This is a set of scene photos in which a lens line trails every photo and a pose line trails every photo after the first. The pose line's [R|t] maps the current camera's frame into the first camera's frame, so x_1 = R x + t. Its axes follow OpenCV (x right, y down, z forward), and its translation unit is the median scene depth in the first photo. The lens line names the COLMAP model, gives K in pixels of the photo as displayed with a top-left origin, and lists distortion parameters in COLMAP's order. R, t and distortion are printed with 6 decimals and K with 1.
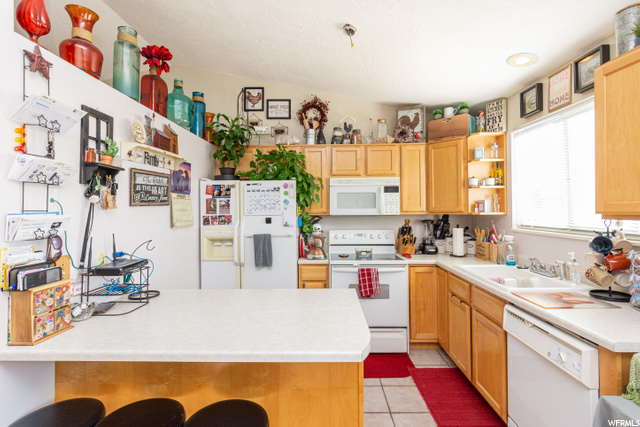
lens RADIAL K [[311.6, 0, 320.7], [0, 311.6, 206.4], [0, 0, 1]] dist [0.000094, -0.001503]
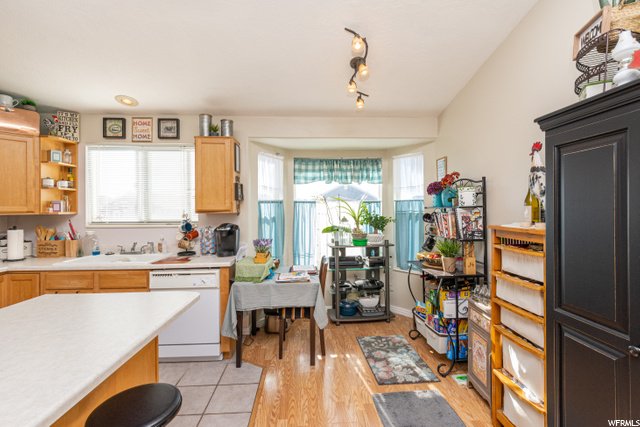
lens RADIAL K [[287.3, 0, 324.3], [0, 287.3, 209.1], [0, 0, 1]] dist [0.004862, -0.002593]
pose [[-0.082796, 0.009348, 0.996523, -0.527008], [-0.001105, 0.999955, -0.009472, 0.016709], [-0.996566, -0.001885, -0.082782, 0.172293]]
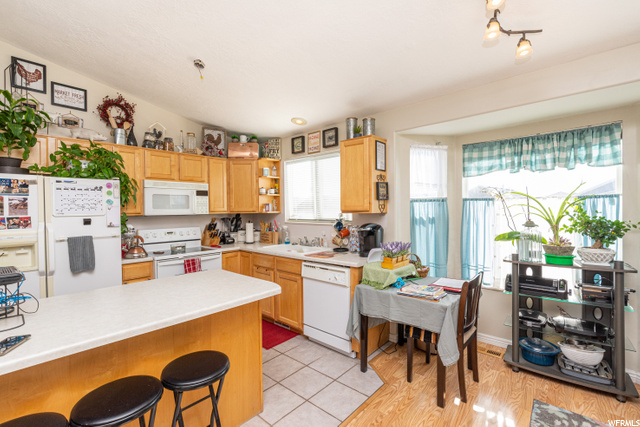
lens RADIAL K [[287.3, 0, 319.9], [0, 287.3, 212.6], [0, 0, 1]] dist [0.004862, -0.002593]
pose [[0.652001, -0.008995, 0.758165, -0.360685], [-0.000490, 0.999924, 0.012284, 0.007185], [-0.758218, -0.008381, 0.651947, -0.089468]]
